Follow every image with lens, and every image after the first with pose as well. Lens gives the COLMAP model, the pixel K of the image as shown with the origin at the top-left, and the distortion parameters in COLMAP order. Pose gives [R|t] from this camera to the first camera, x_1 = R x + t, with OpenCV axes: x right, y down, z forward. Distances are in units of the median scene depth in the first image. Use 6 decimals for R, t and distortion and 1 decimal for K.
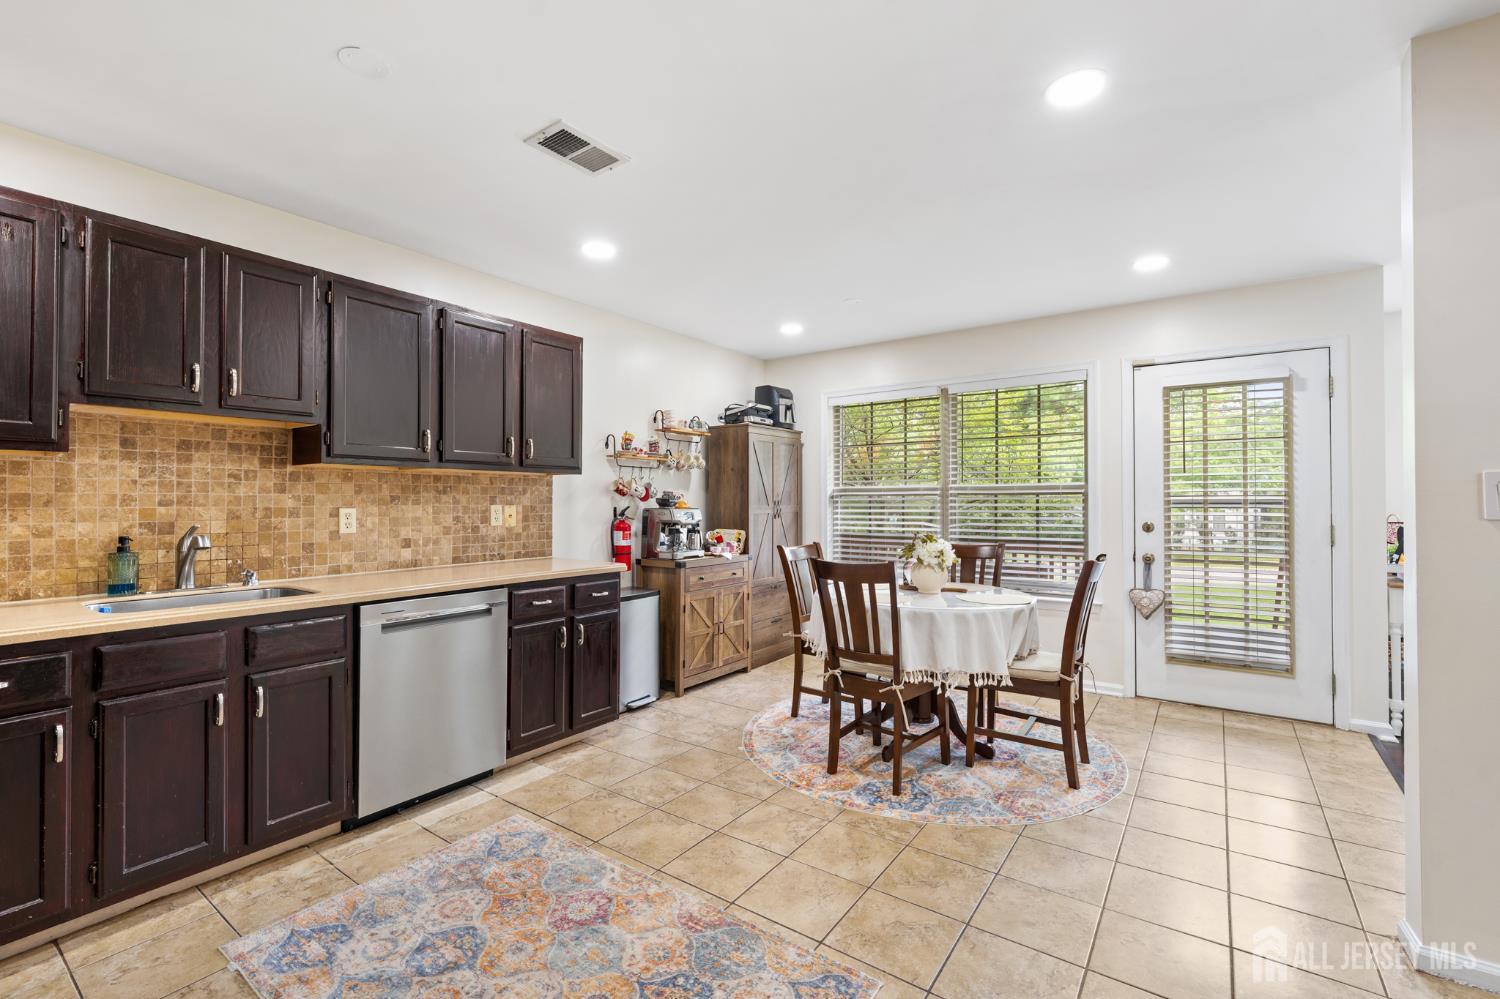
lens RADIAL K [[644.1, 0, 749.4], [0, 644.1, 497.5], [0, 0, 1]] dist [0.002462, -0.001681]
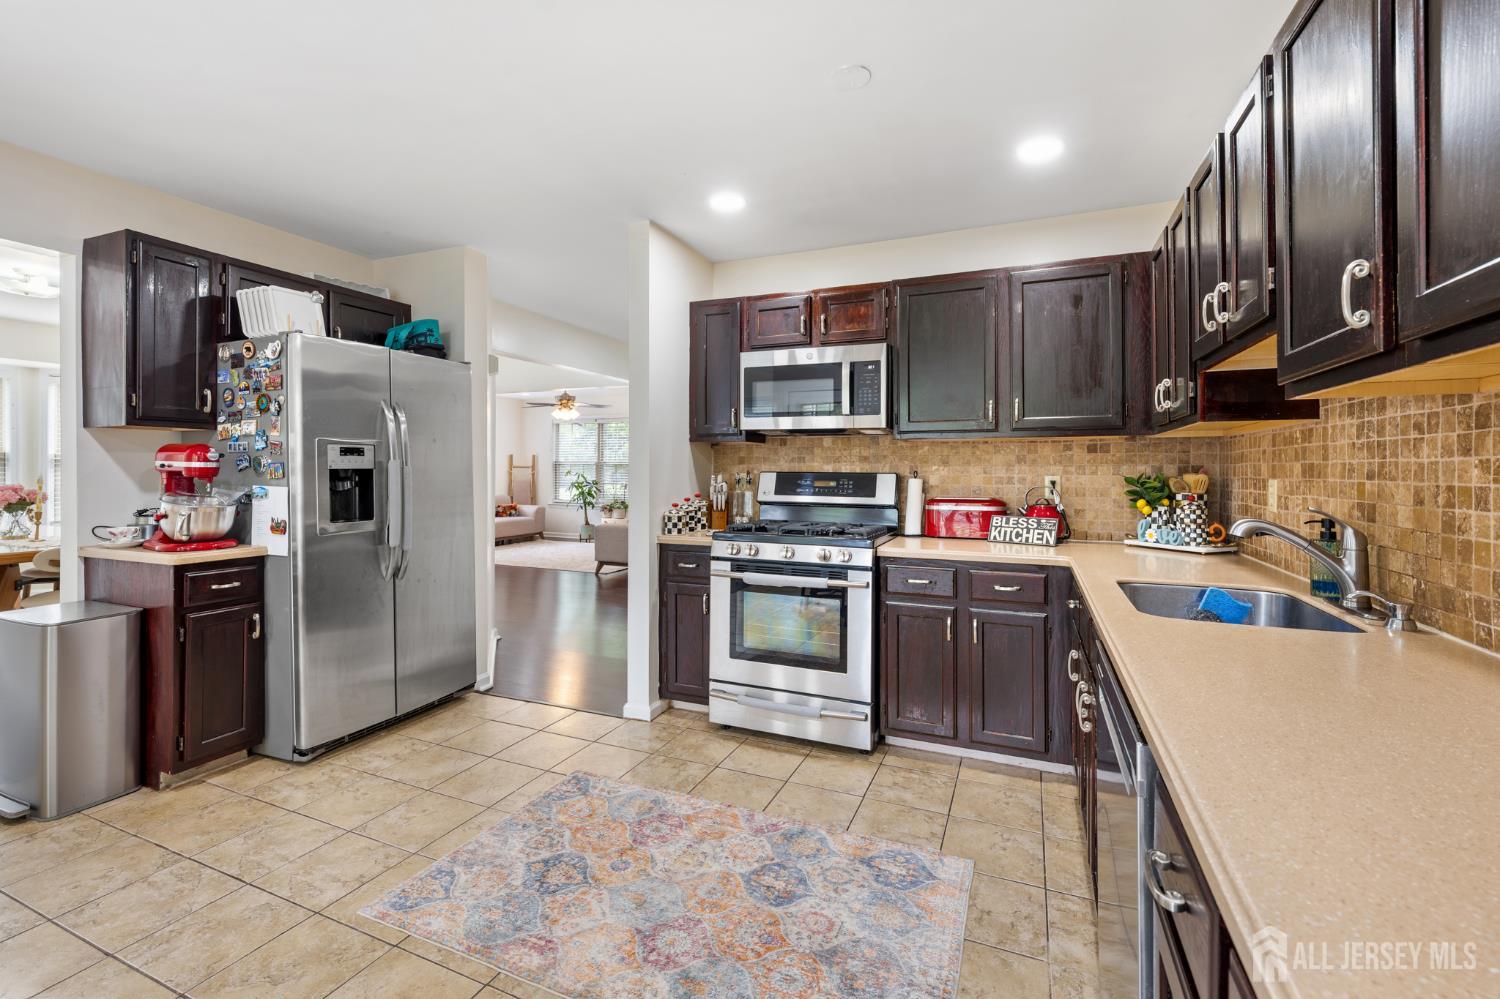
lens RADIAL K [[644.1, 0, 747.7], [0, 644.1, 467.0], [0, 0, 1]] dist [0.002462, -0.001681]
pose [[-0.977363, -0.003627, -0.211539, -0.096105], [-0.001815, 0.999960, -0.008758, 0.005075], [0.211562, -0.008176, -0.977330, 1.052821]]
